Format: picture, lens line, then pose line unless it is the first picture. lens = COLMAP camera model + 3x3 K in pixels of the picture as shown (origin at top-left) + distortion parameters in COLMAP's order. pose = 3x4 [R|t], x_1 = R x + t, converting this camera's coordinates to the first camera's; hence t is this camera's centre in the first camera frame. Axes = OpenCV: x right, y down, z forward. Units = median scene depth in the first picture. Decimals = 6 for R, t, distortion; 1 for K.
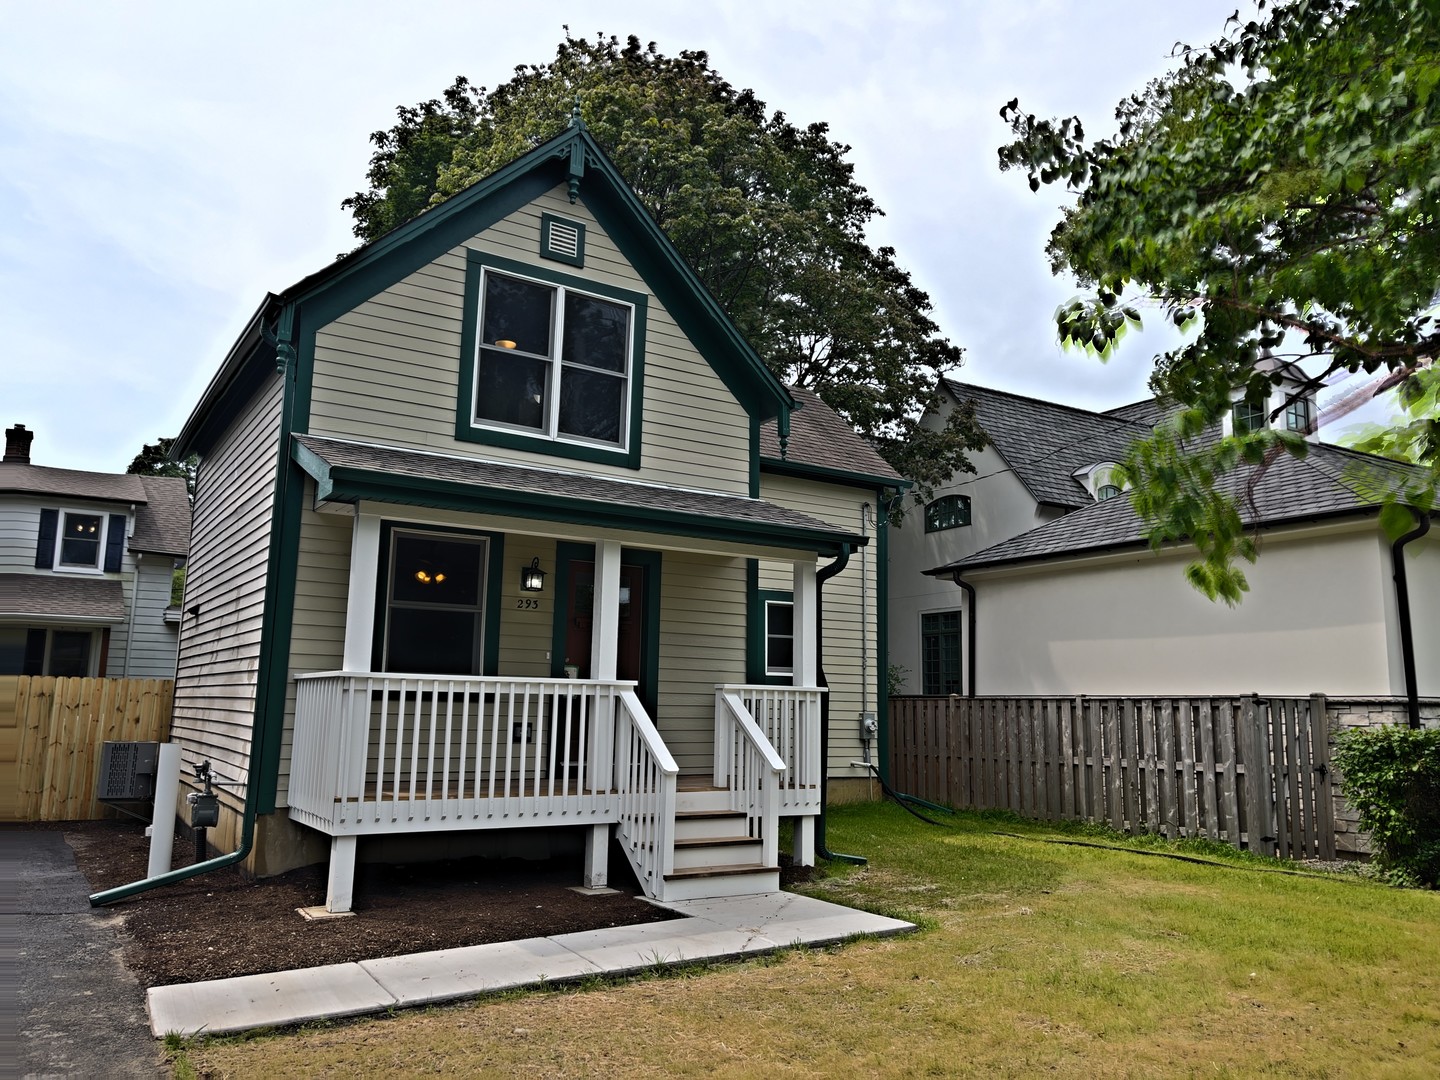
lens RADIAL K [[1093.6, 0, 720.0], [0, 1093.6, 540.0], [0, 0, 1]] dist [0.024903, -0.058948]
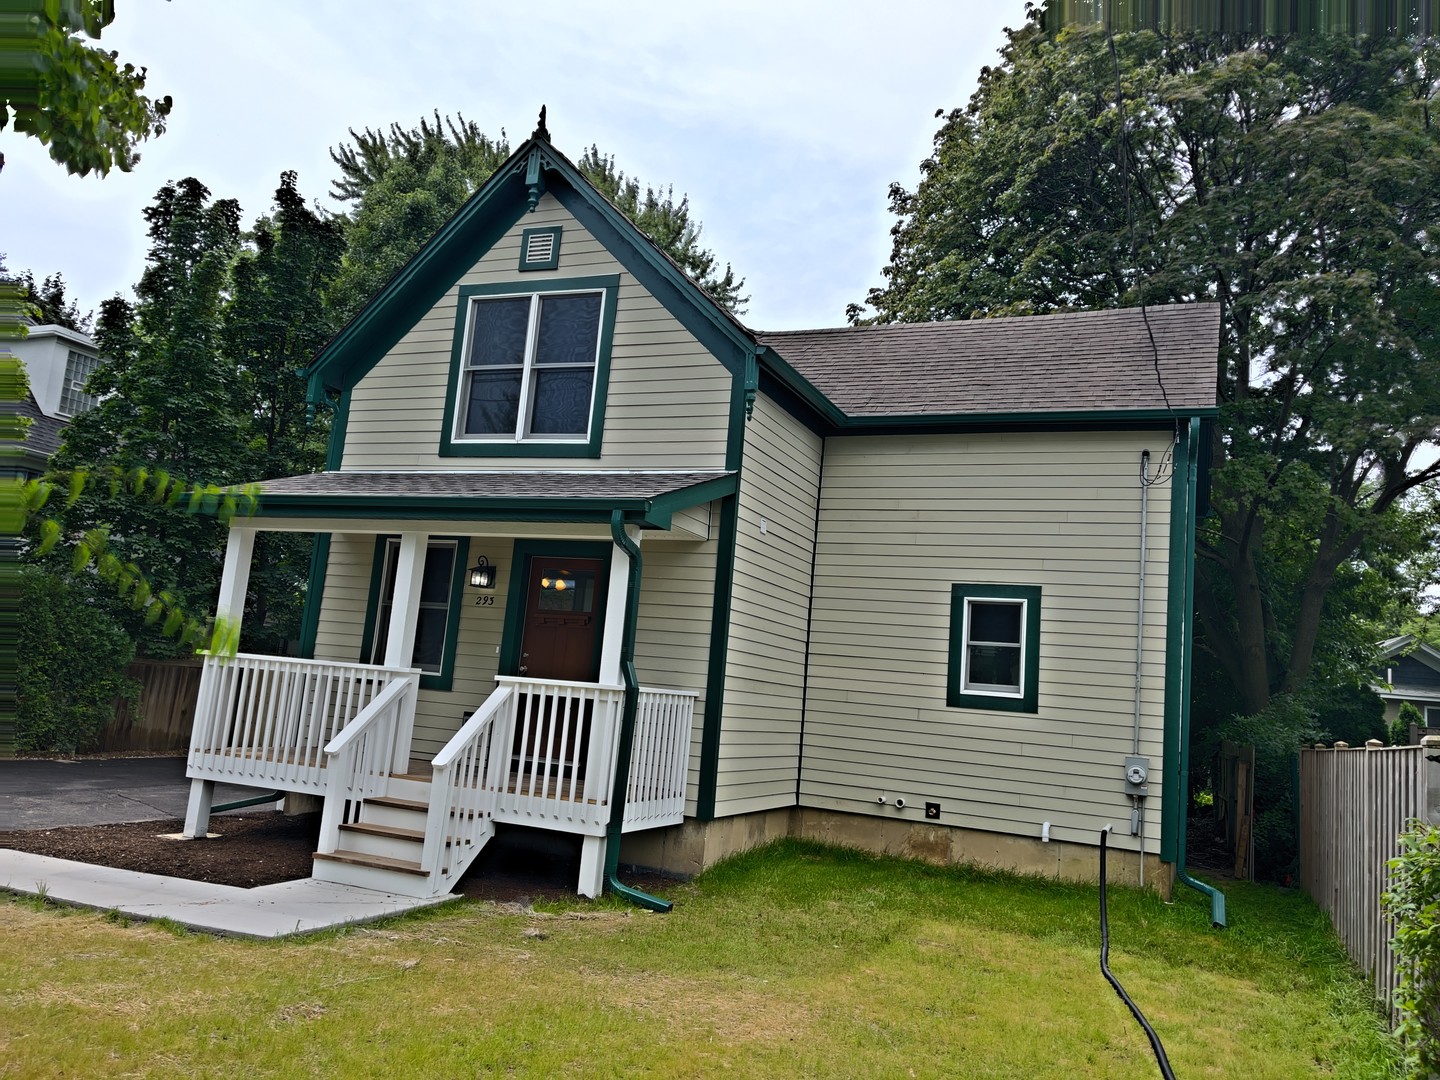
lens RADIAL K [[1093.6, 0, 720.0], [0, 1093.6, 540.0], [0, 0, 1]] dist [0.024903, -0.058948]
pose [[0.571208, -0.088704, -0.815998, 0.824268], [0.050880, 0.996058, -0.072661, 0.088696], [0.819227, -0.000013, 0.573470, 0.585926]]
